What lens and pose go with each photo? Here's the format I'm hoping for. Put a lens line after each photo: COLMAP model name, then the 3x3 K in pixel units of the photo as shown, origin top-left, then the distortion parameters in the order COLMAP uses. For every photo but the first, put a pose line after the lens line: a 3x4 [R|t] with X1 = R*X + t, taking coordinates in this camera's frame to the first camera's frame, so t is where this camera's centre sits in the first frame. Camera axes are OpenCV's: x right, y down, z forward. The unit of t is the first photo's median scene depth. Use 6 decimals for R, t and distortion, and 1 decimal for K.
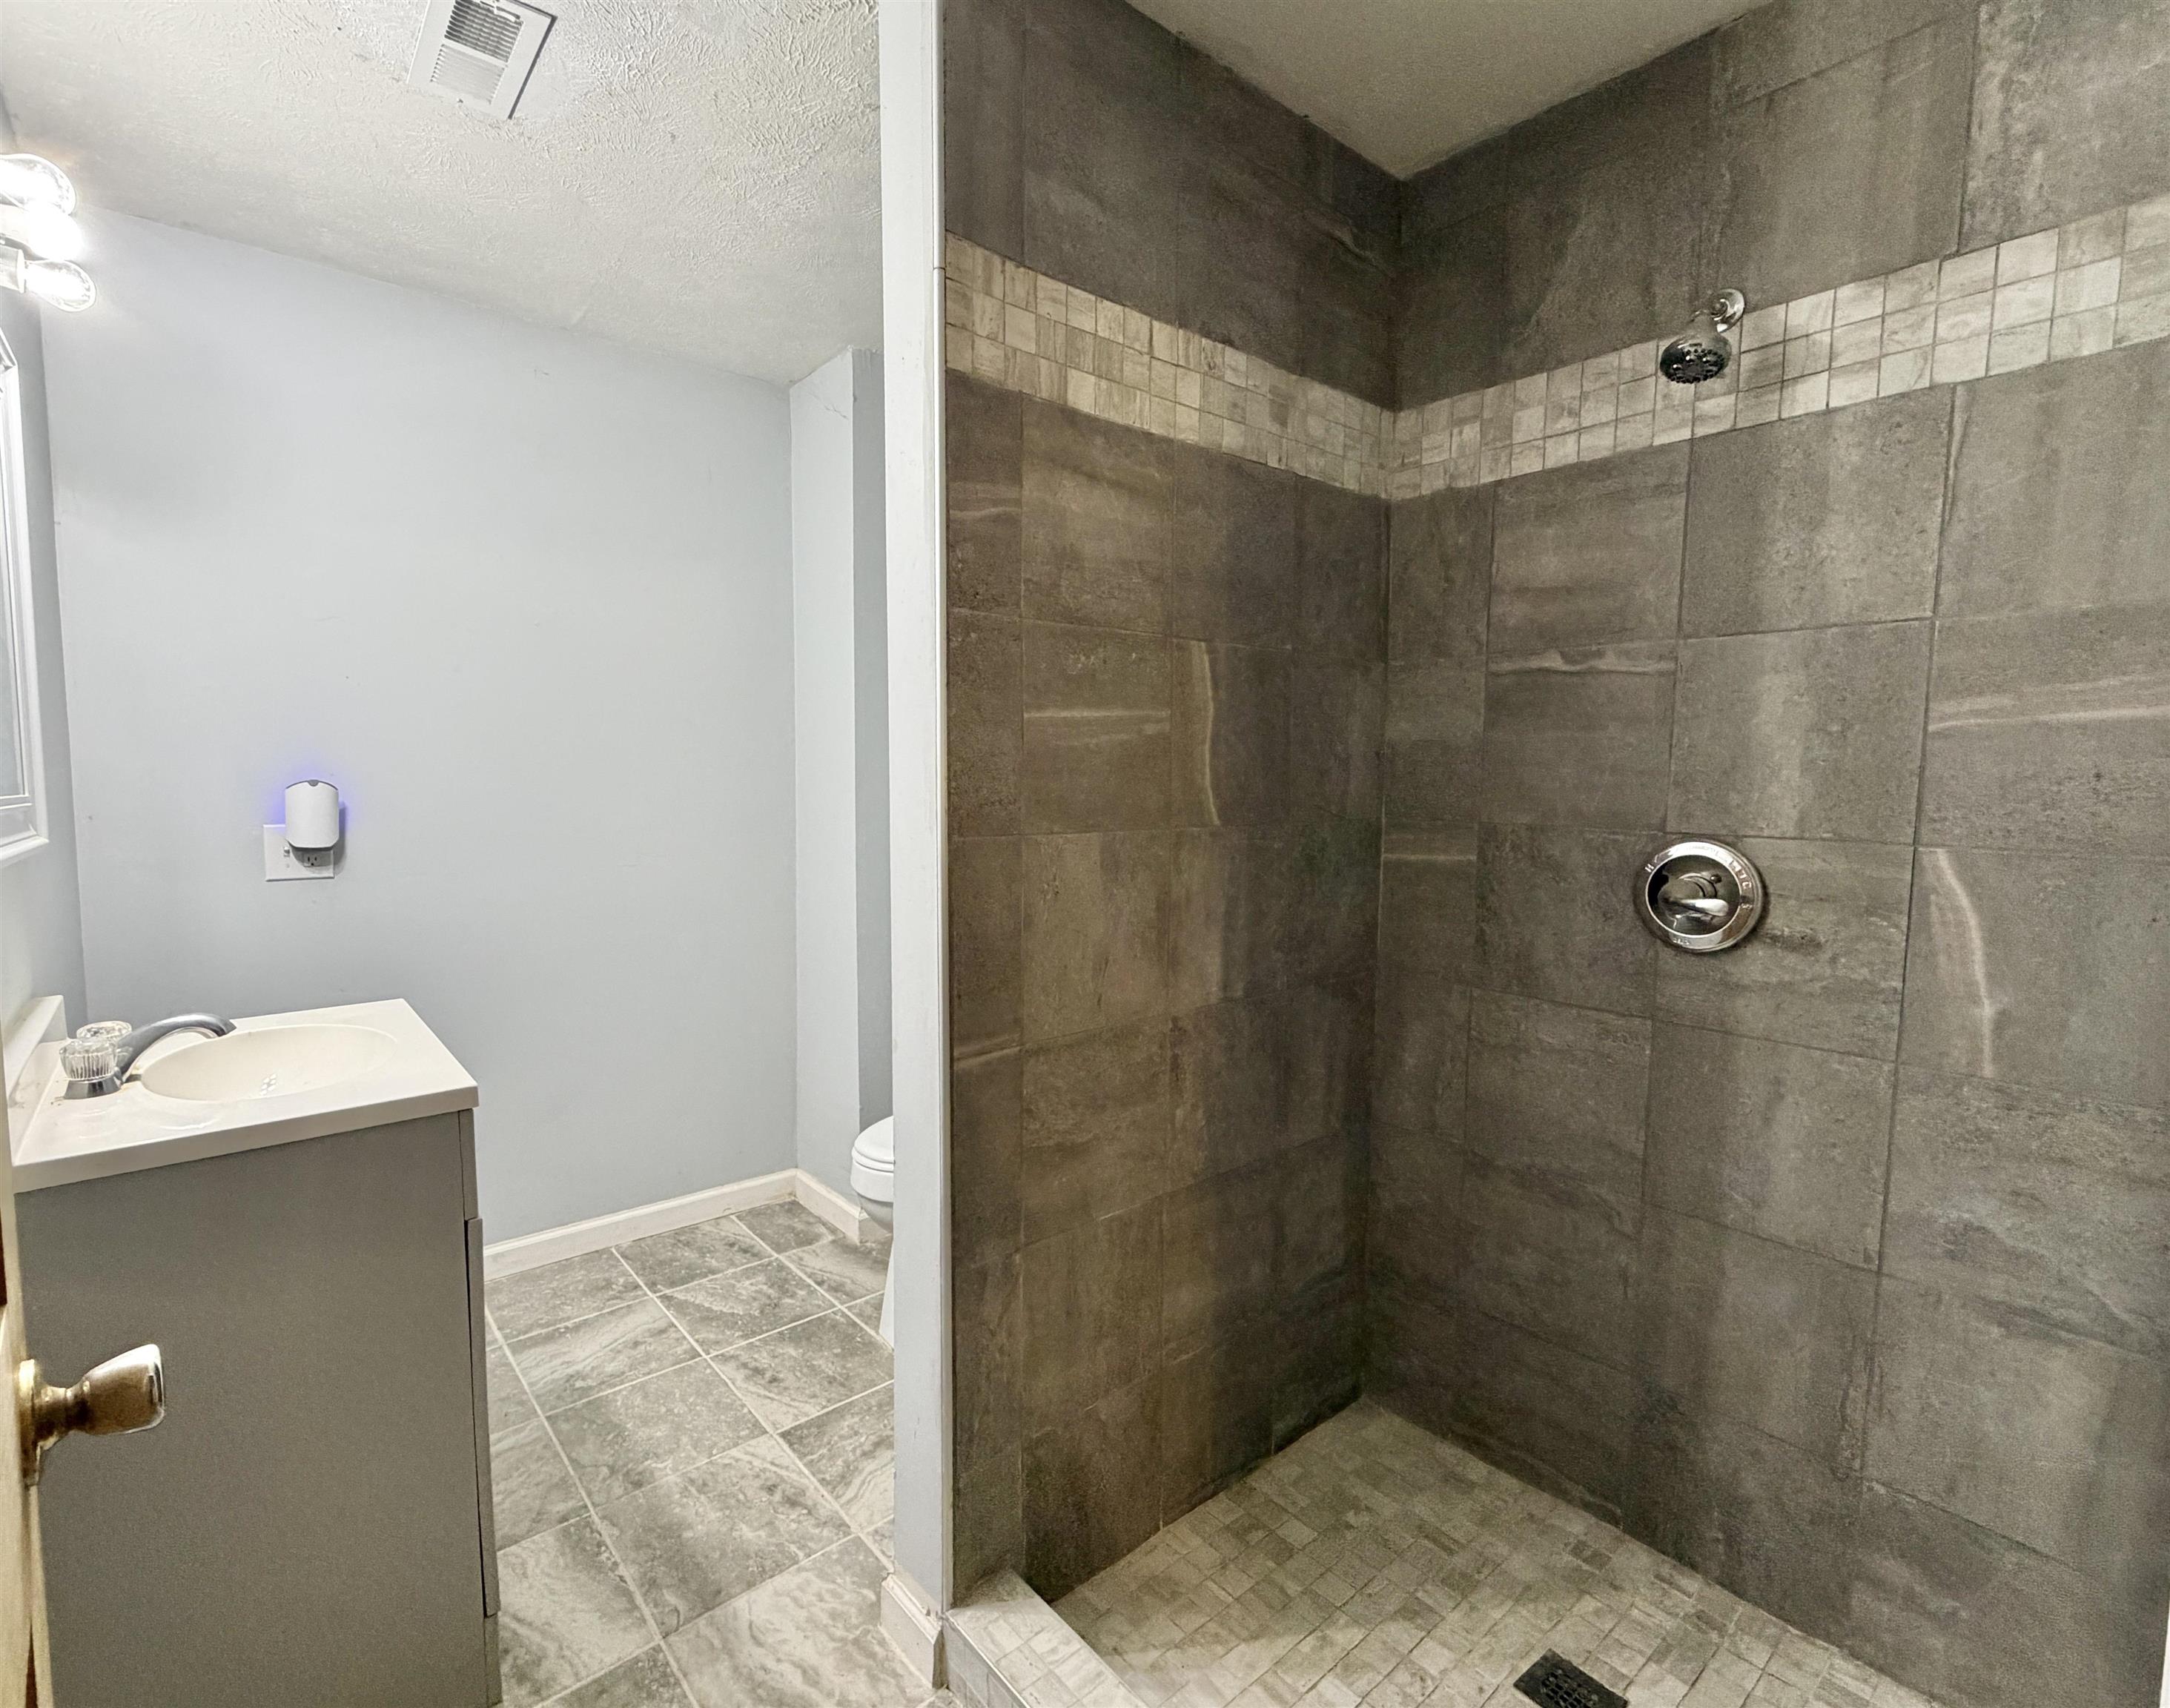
lens RADIAL K [[1025.2, 0, 1023.7], [0, 1025.2, 854.5], [0, 0, 1]] dist [-0.009830, 0.000725]
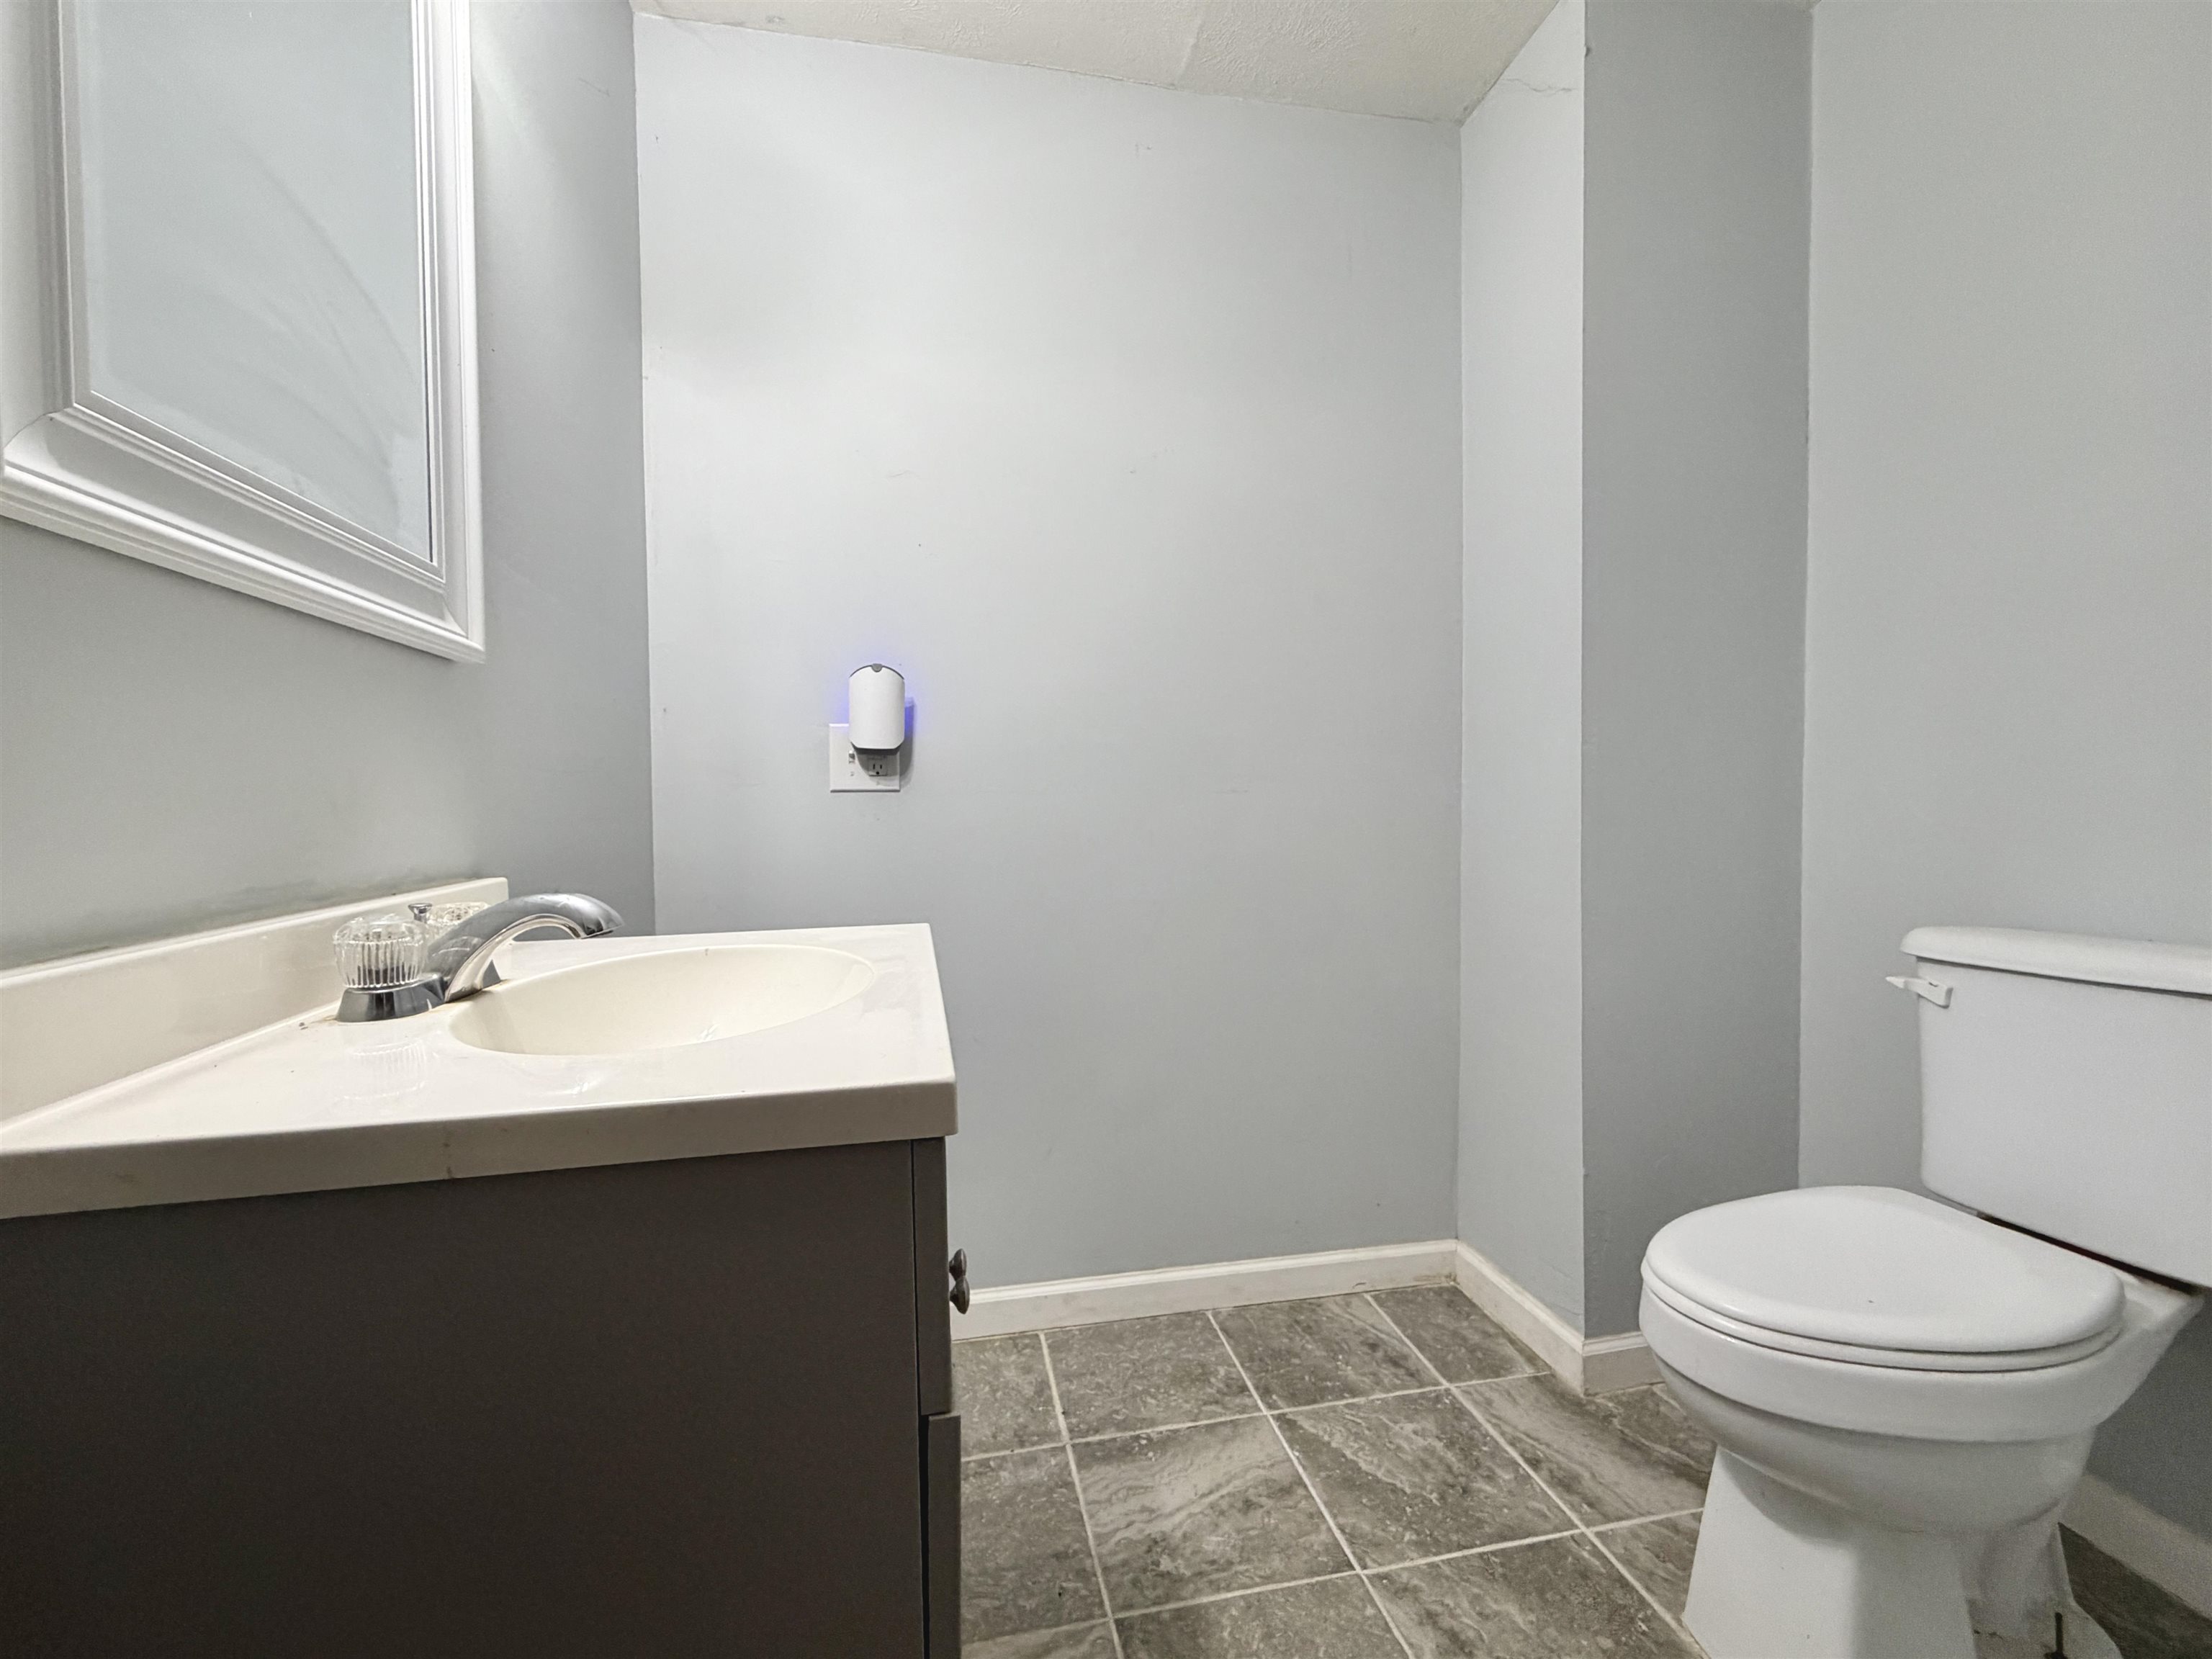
lens RADIAL K [[879.8, 0, 1101.0], [0, 879.8, 834.1], [0, 0, 1]] dist [-0.000953, 0.000425]
pose [[0.885217, -0.007728, -0.465114, -0.188624], [-0.021277, 0.998143, -0.057081, 0.086225], [0.464691, 0.060425, 0.883409, 0.416585]]
